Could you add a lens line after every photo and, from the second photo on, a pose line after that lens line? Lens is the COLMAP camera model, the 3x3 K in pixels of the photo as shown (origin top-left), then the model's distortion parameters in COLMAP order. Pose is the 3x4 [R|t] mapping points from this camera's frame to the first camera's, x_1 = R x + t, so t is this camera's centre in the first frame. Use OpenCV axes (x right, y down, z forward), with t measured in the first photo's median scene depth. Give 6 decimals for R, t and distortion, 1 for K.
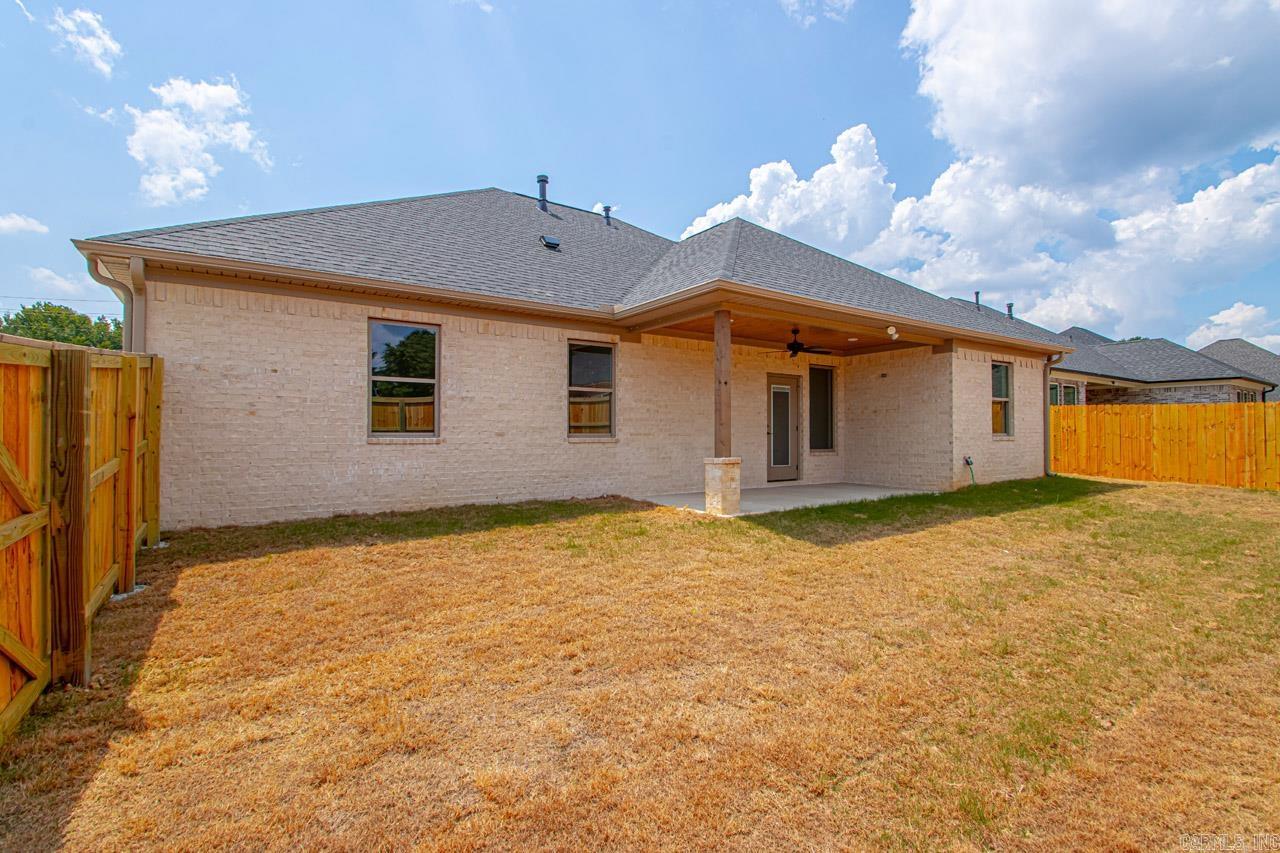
lens RADIAL K [[594.7, 0, 645.4], [0, 594.7, 427.9], [0, 0, 1]] dist [0.012821, -0.017047]
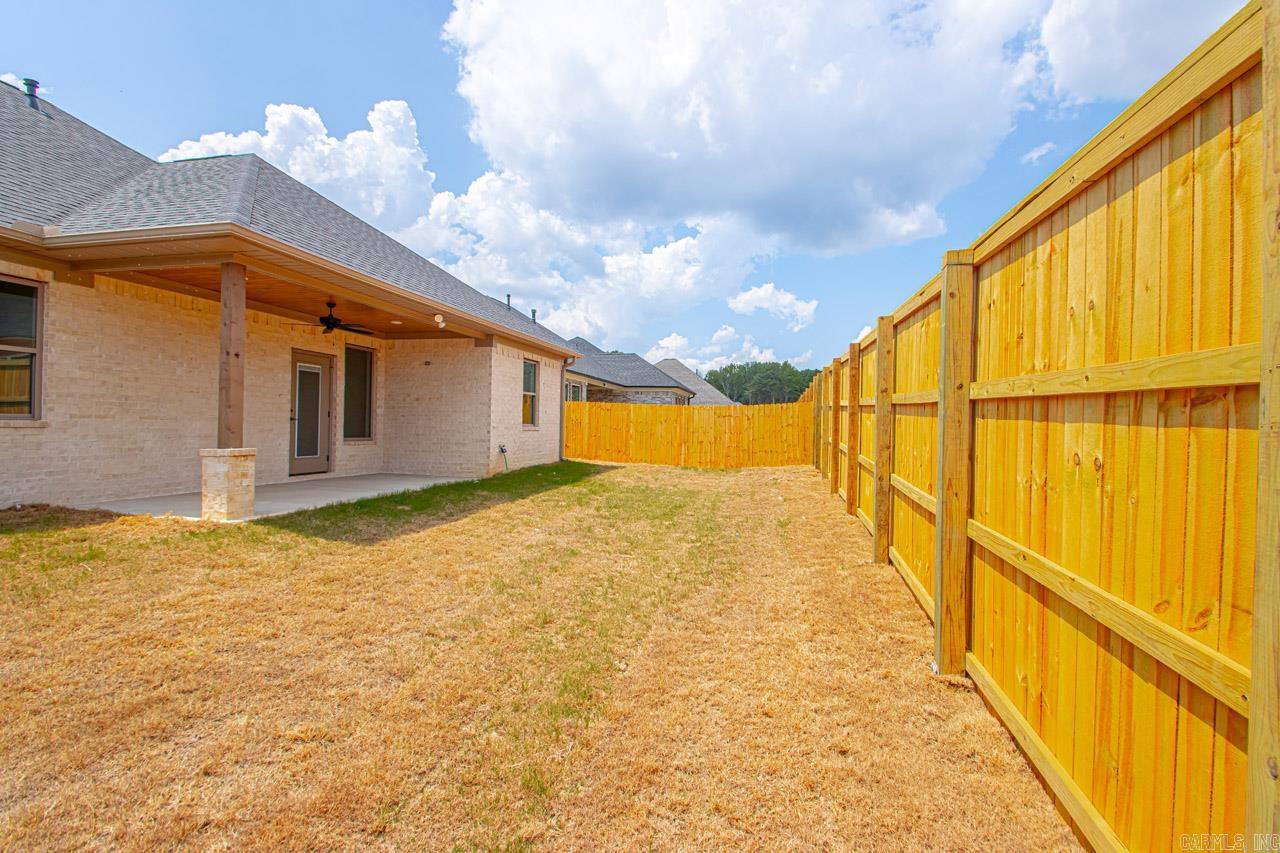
lens RADIAL K [[598.3, 0, 651.6], [0, 598.3, 426.4], [0, 0, 1]] dist [0.015869, -0.017796]
pose [[0.729036, 0.014829, 0.684315, -0.006197], [-0.026768, 0.999618, 0.006856, -0.000136], [-0.683952, -0.023316, 0.729154, 0.019758]]
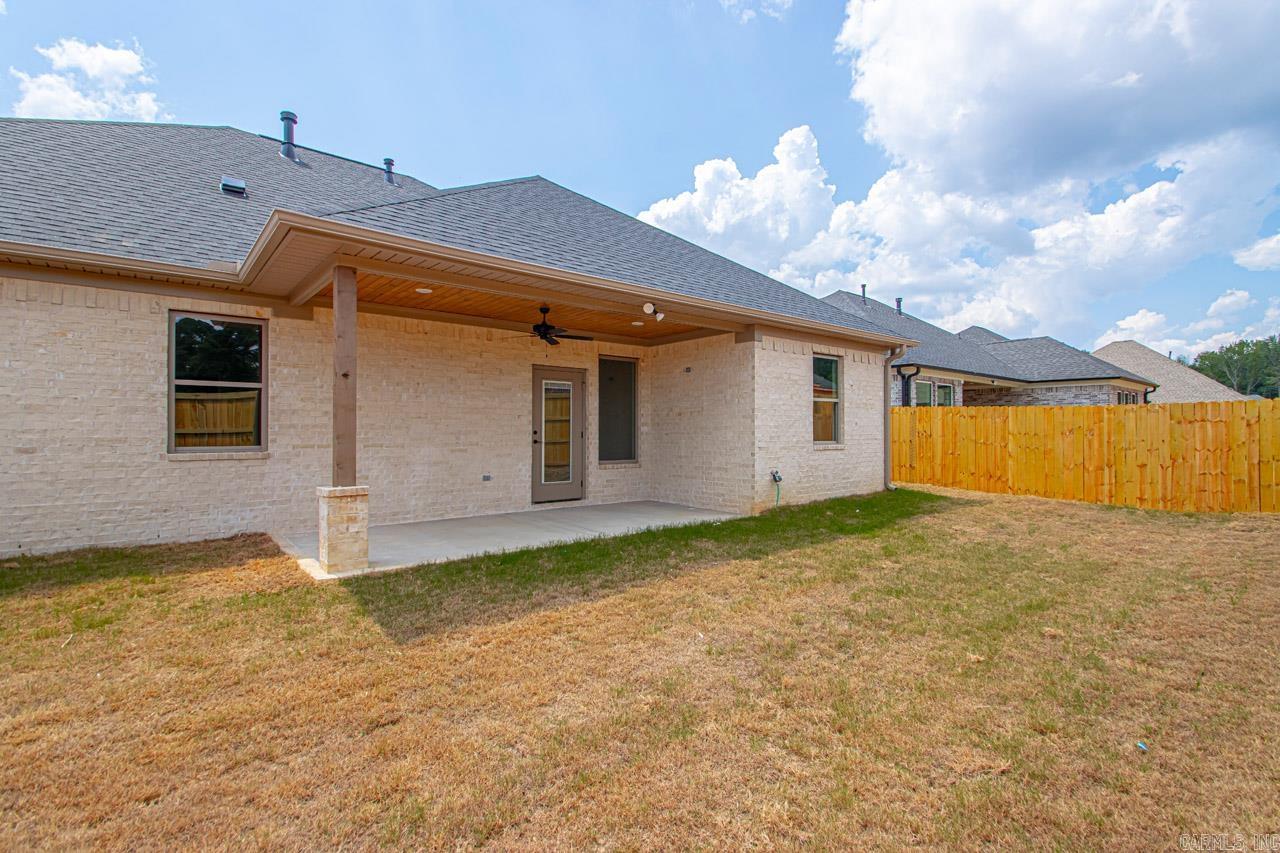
lens RADIAL K [[598.3, 0, 651.6], [0, 598.3, 426.4], [0, 0, 1]] dist [0.015869, -0.017796]
pose [[0.994945, 0.000951, 0.100418, 0.268540], [-0.001200, 0.999996, 0.002415, -0.012946], [-0.100416, -0.002523, 0.994942, 0.192787]]
